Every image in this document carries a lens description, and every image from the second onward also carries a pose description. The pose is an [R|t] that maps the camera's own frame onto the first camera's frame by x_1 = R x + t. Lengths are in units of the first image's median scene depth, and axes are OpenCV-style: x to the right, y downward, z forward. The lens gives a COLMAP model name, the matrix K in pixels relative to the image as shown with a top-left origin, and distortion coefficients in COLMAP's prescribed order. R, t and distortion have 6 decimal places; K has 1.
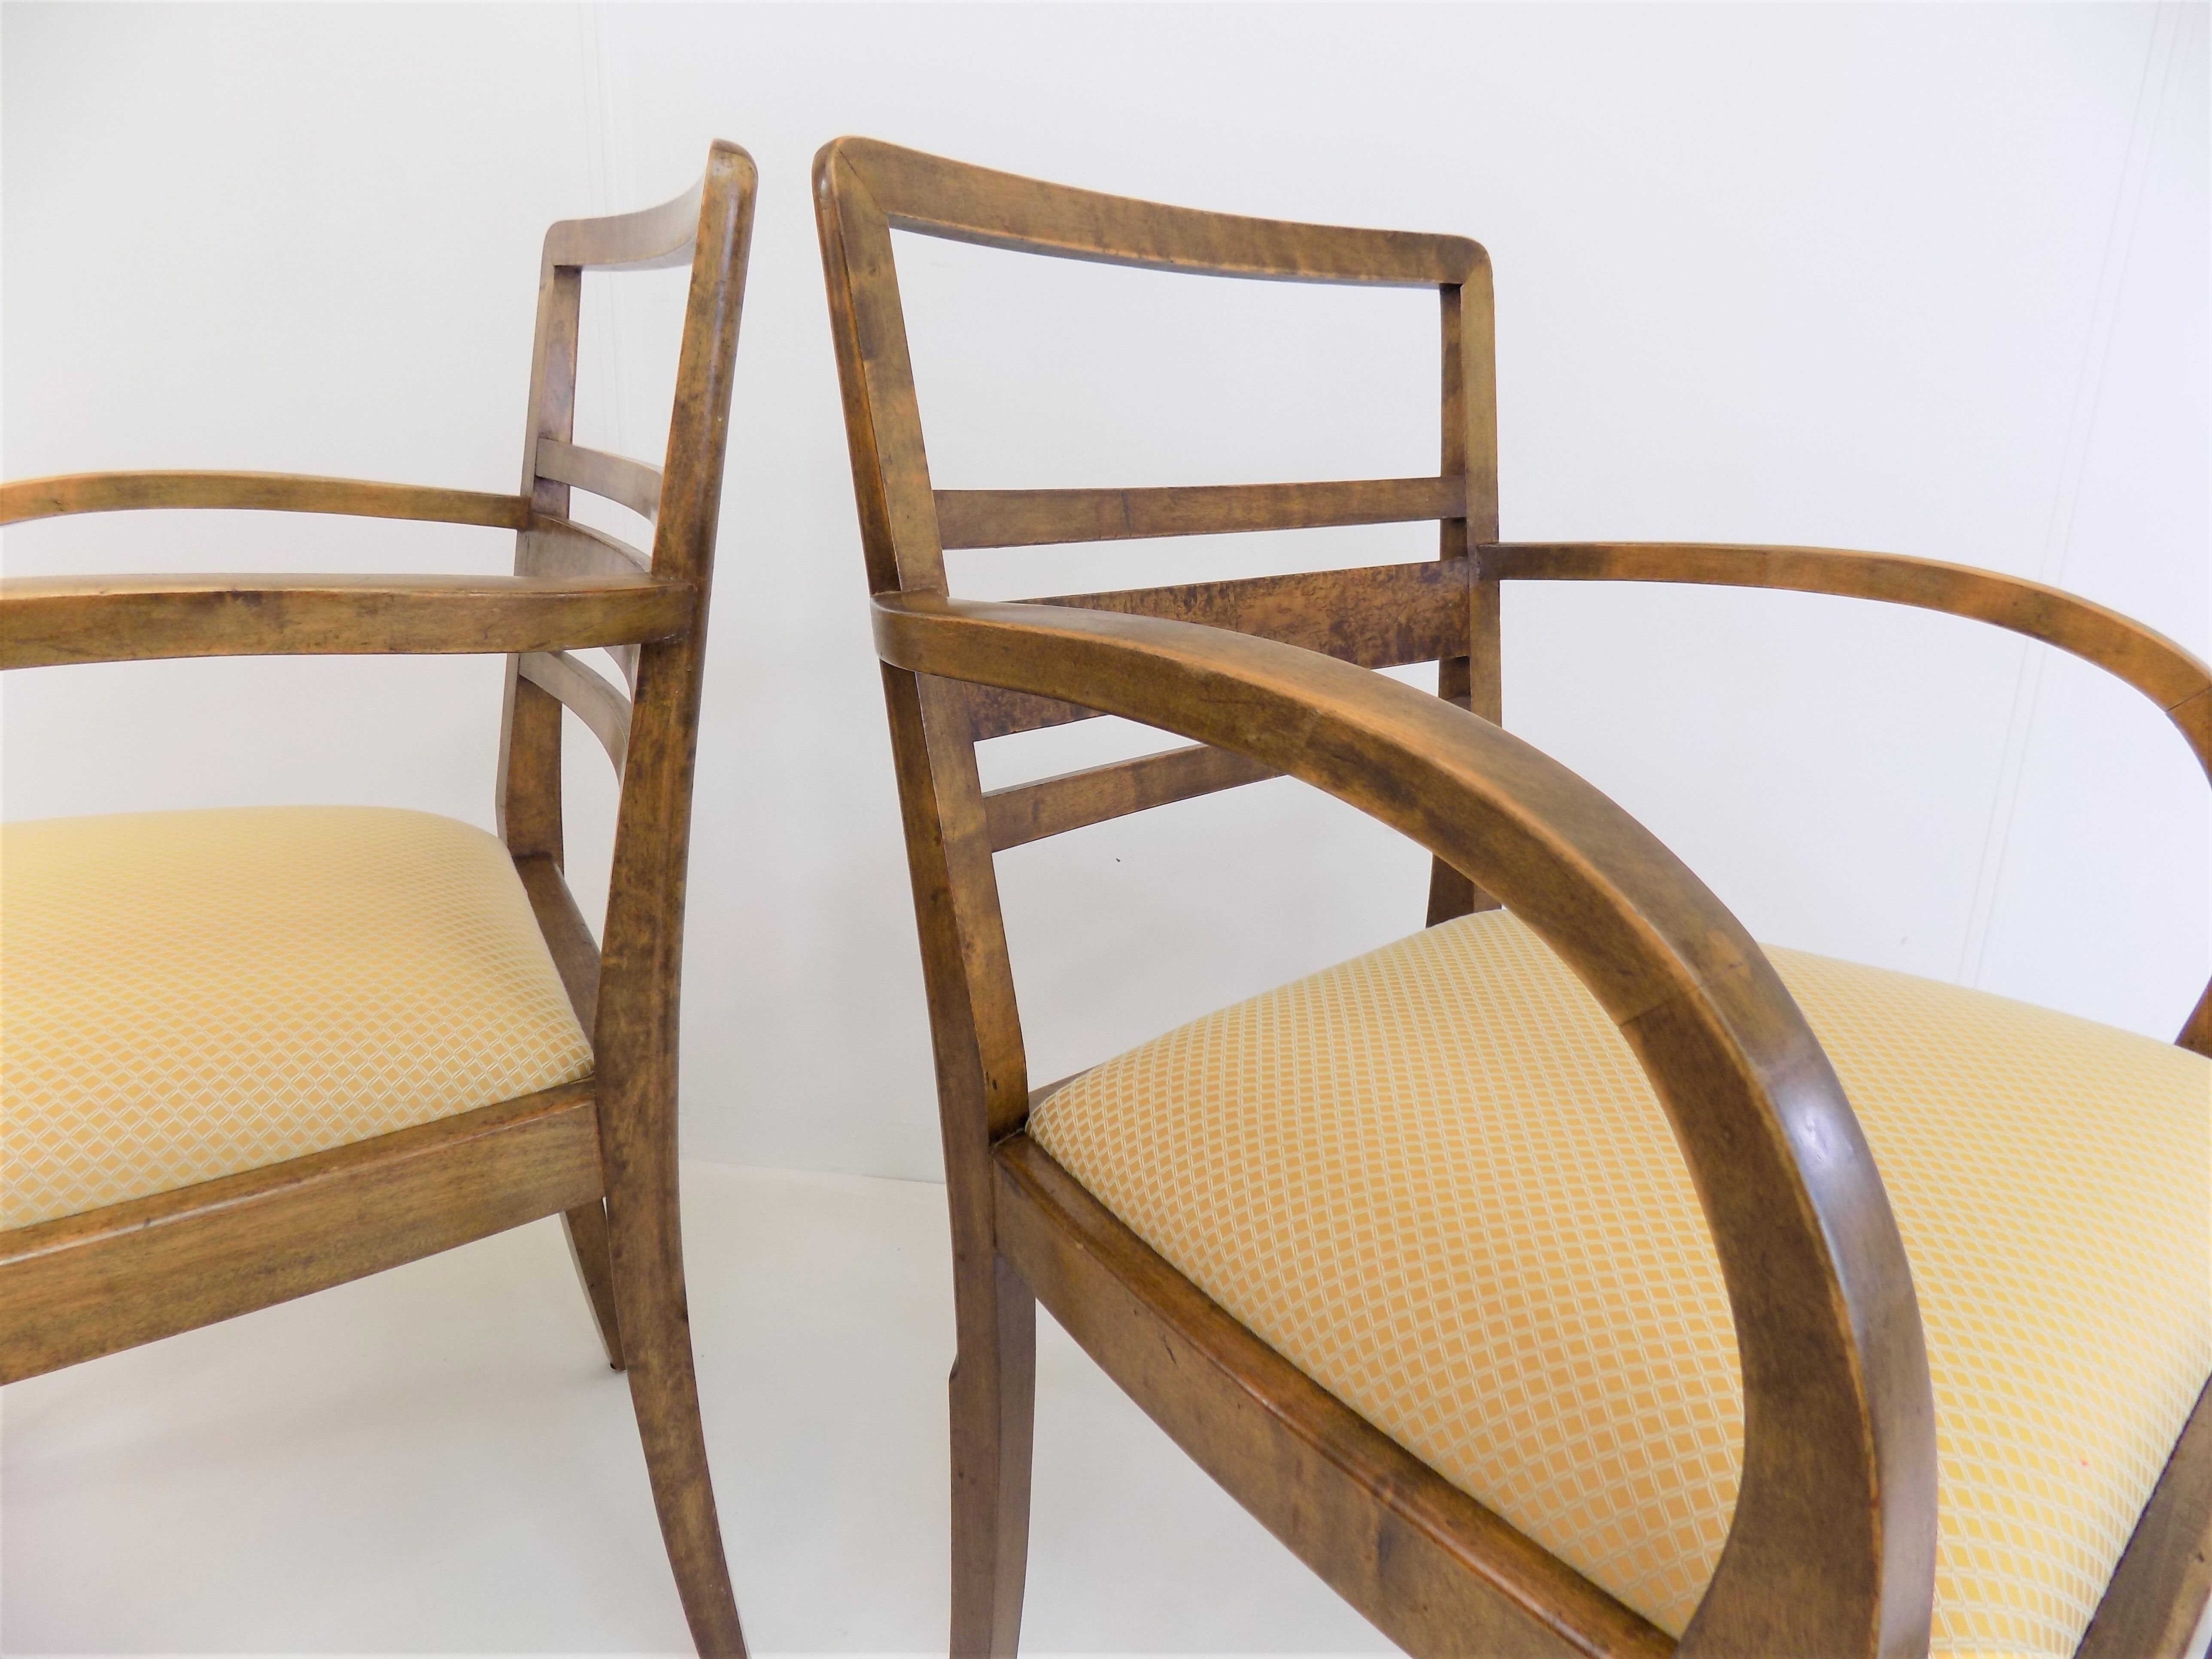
lens RADIAL K [[1487.2, 0, 1117.2], [0, 1487.2, 817.1], [0, 0, 1]] dist [-0.079576, 0.073865]
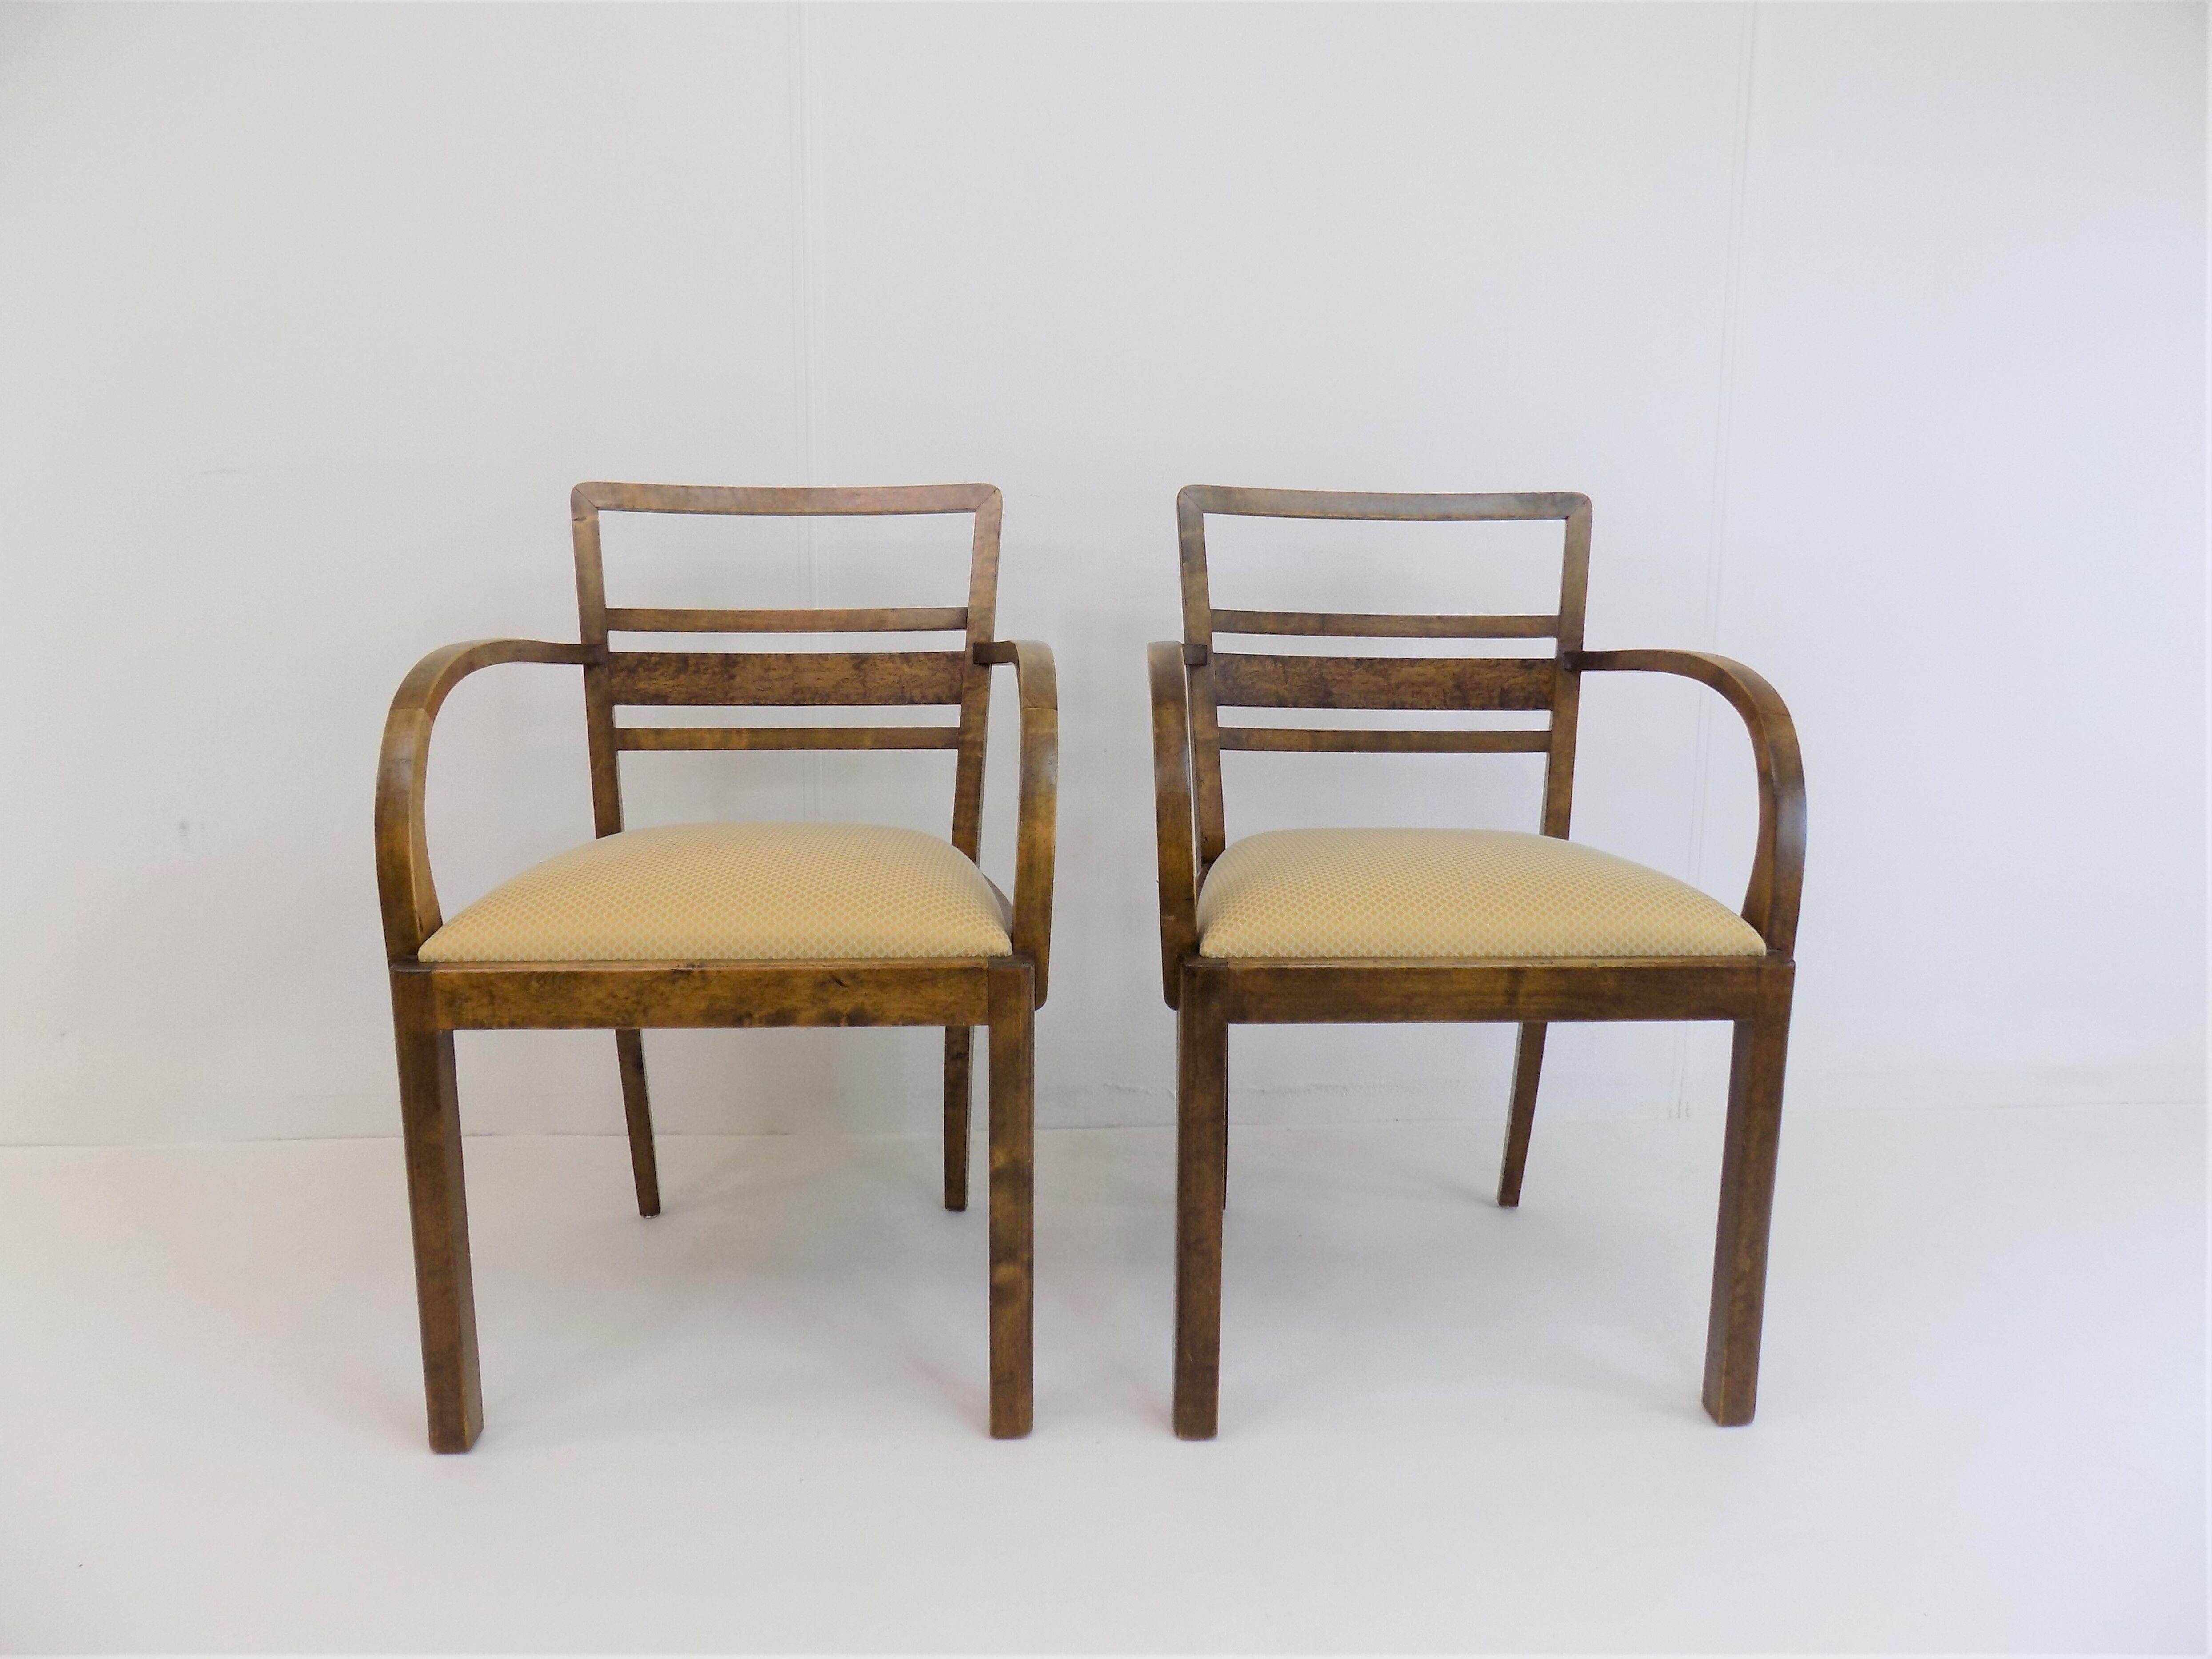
lens RADIAL K [[1536.6, 0, 1116.8], [0, 1536.6, 816.4], [0, 0, 1]] dist [-0.079931, 0.070807]
pose [[0.744768, 0.095976, -0.660386, 1.433587], [-0.178686, 0.982149, -0.058779, 0.303076], [0.642956, 0.161778, 0.748623, -0.999983]]
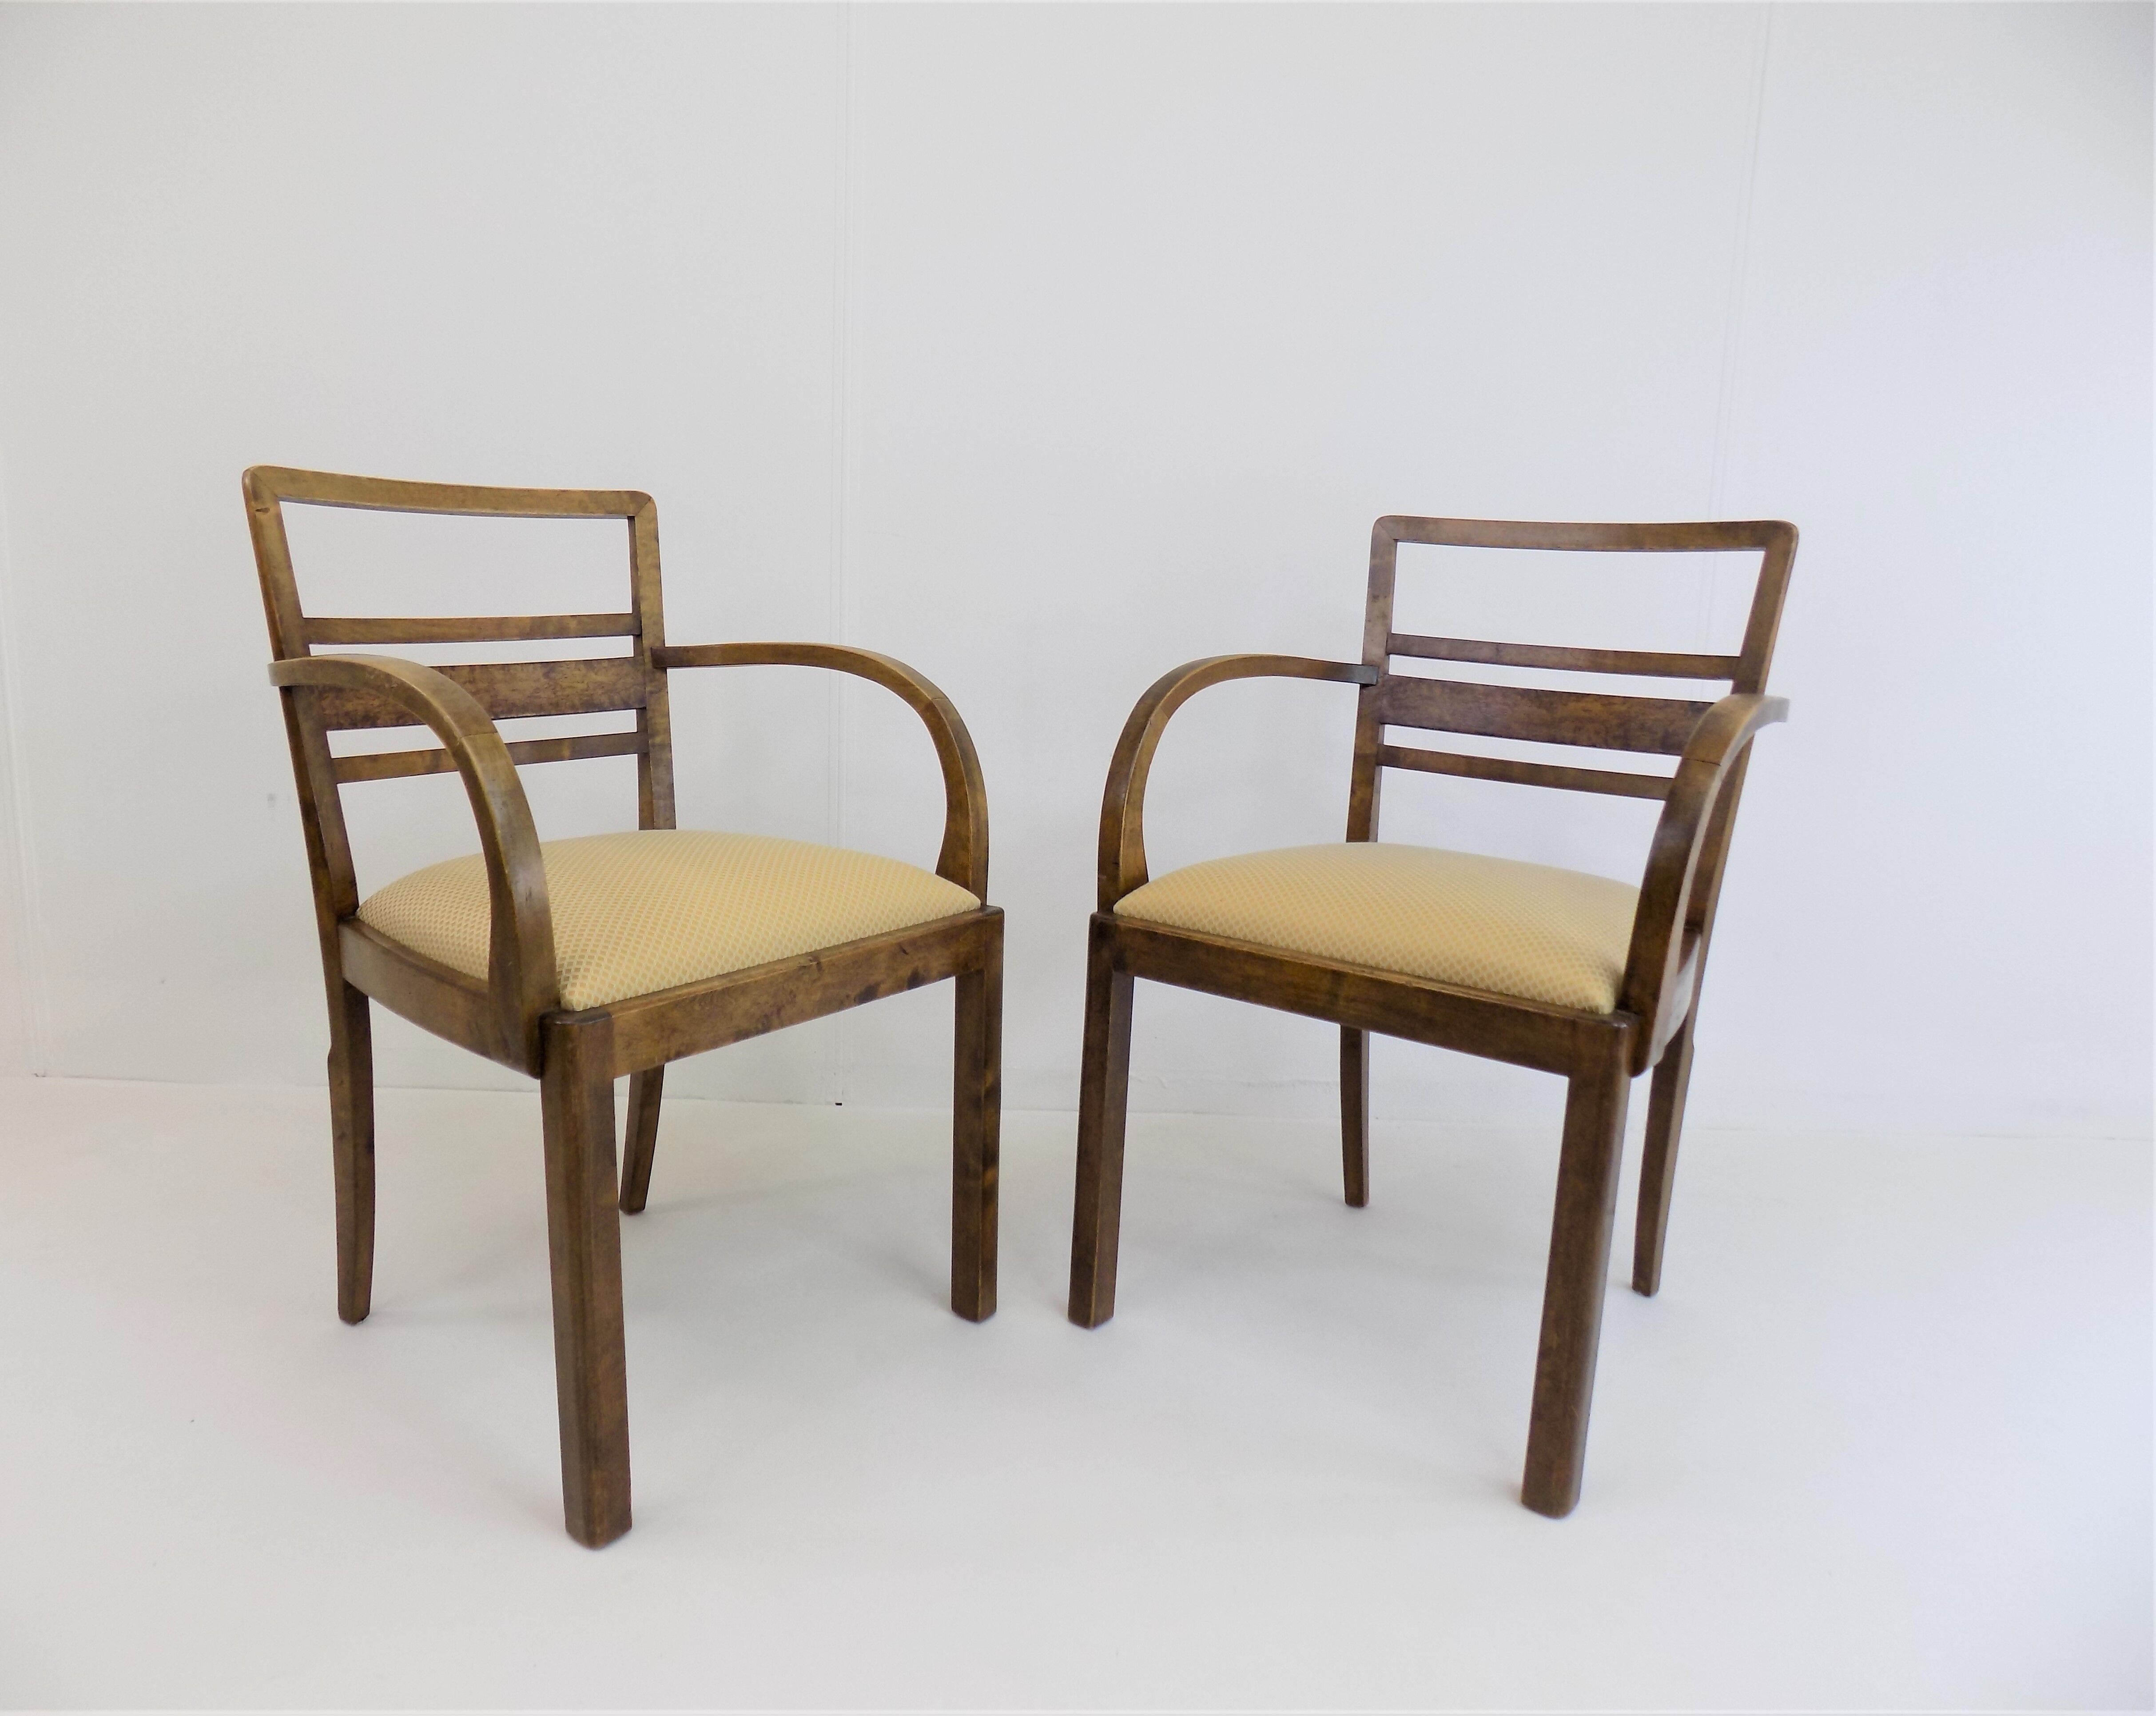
lens RADIAL K [[1533.5, 0, 1065.3], [0, 1533.5, 850.5], [0, 0, 1]] dist [-0.024920, -0.000574]
pose [[0.133233, 0.158734, -0.978291, 2.419118], [-0.309450, 0.944404, 0.111092, 0.034809], [0.941536, 0.287931, 0.174945, 0.019285]]
